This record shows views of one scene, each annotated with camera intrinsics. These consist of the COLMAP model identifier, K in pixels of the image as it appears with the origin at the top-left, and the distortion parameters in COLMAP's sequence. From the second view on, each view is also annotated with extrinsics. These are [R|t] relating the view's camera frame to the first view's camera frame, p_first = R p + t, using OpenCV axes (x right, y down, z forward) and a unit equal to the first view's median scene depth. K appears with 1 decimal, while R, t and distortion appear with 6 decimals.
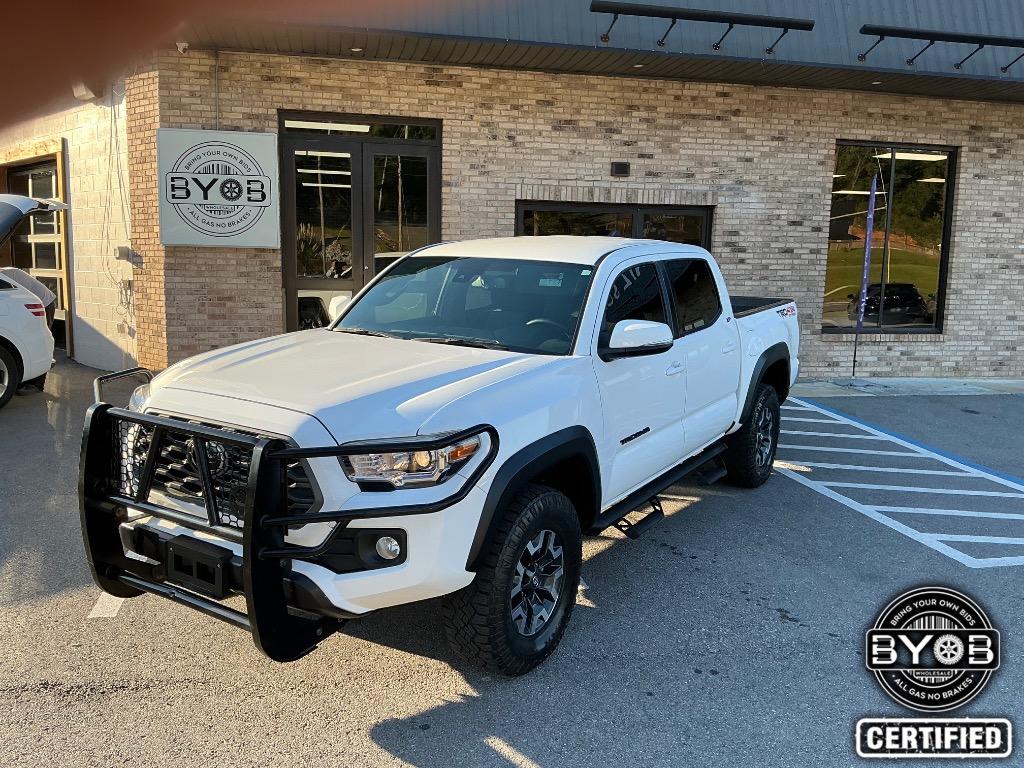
lens RADIAL K [[856.8, 0, 521.4], [0, 856.8, 382.6], [0, 0, 1]] dist [0.062064, -0.122017]
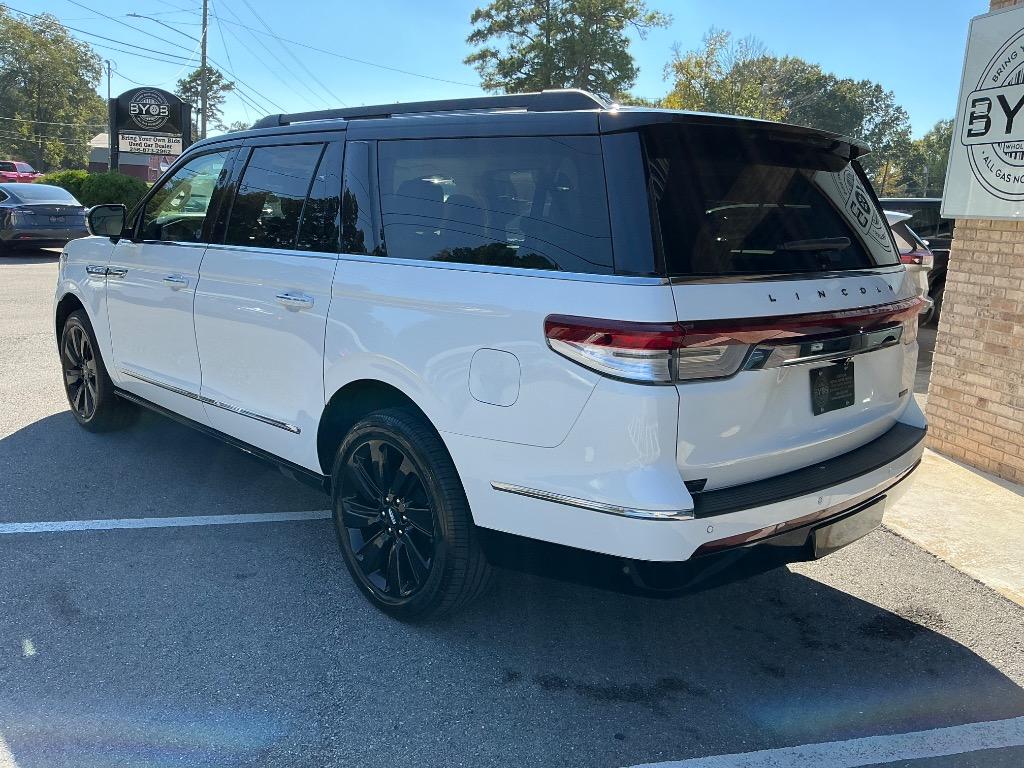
lens RADIAL K [[856.8, 0, 512.8], [0, 856.8, 383.3], [0, 0, 1]] dist [0.062064, -0.122017]
pose [[0.020172, 0.176453, -0.984102, 0.183235], [-0.198138, 0.965486, 0.169054, -0.088441], [0.979967, 0.191578, 0.054437, 0.683366]]
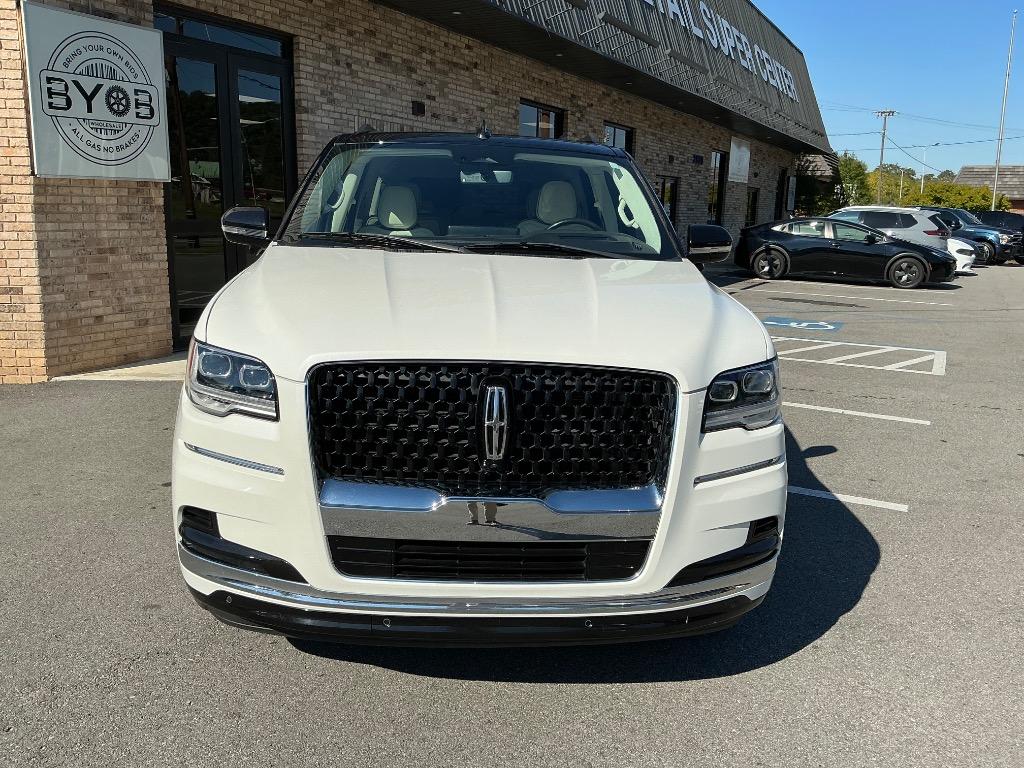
lens RADIAL K [[854.6, 0, 512.4], [0, 854.6, 385.0], [0, 0, 1]] dist [0.088464, -0.176351]
pose [[0.626002, -0.164524, 0.762269, -0.713938], [0.100977, 0.986363, 0.129966, -0.046494], [-0.773256, -0.004387, 0.634079, 0.271971]]
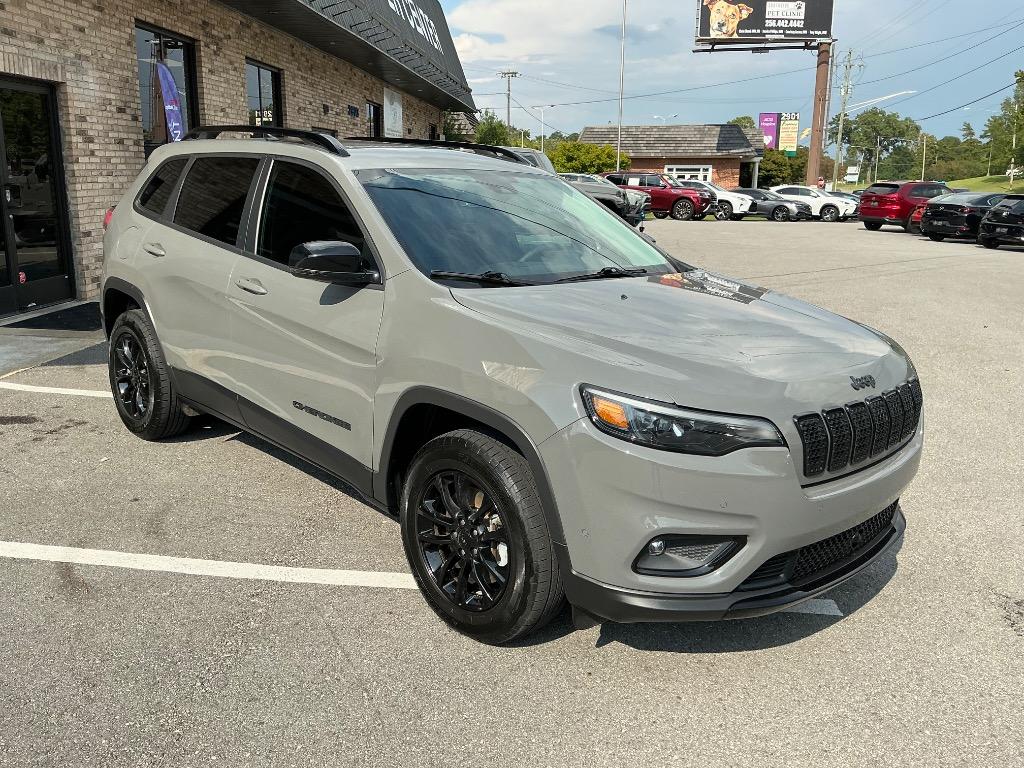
lens RADIAL K [[856.8, 0, 515.5], [0, 856.8, 386.4], [0, 0, 1]] dist [0.062064, -0.122017]
pose [[0.260924, -0.247896, 0.932988, -0.539385], [0.122819, 0.967138, 0.222621, -0.065678], [-0.957514, 0.056501, 0.282796, 0.429486]]
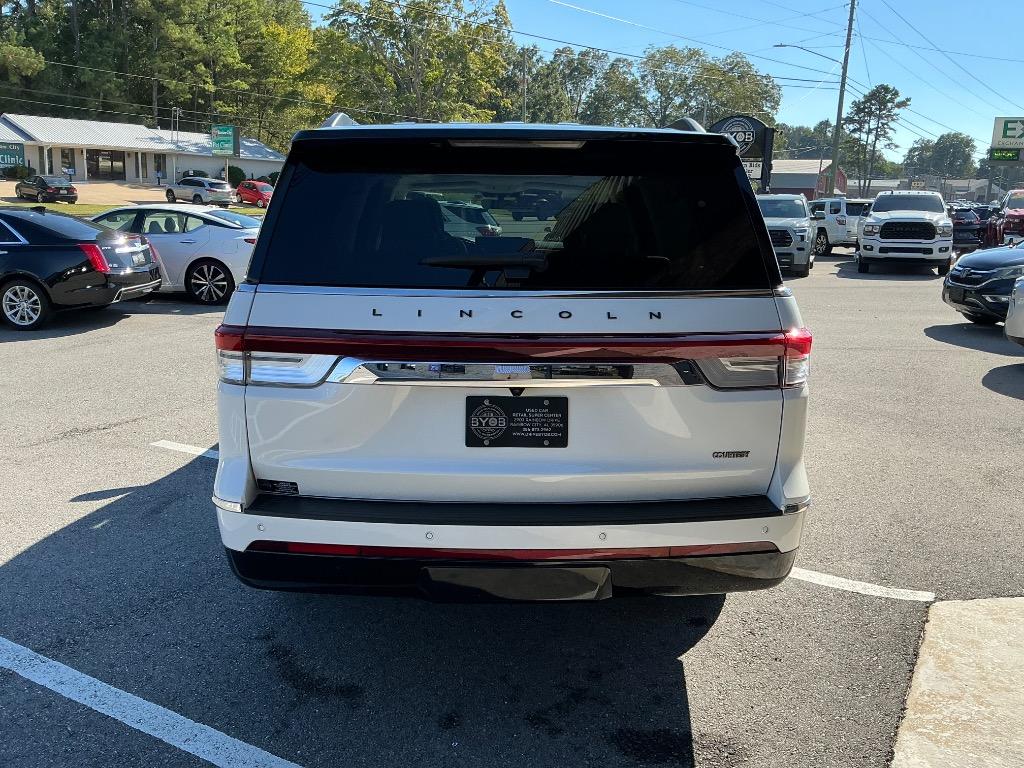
lens RADIAL K [[856.8, 0, 508.2], [0, 856.8, 390.7], [0, 0, 1]] dist [0.062064, -0.122017]
pose [[-0.656139, 0.120361, -0.744980, 0.082613], [-0.152815, 0.945554, 0.287357, -0.143888], [0.739005, 0.302391, -0.602022, 0.969710]]
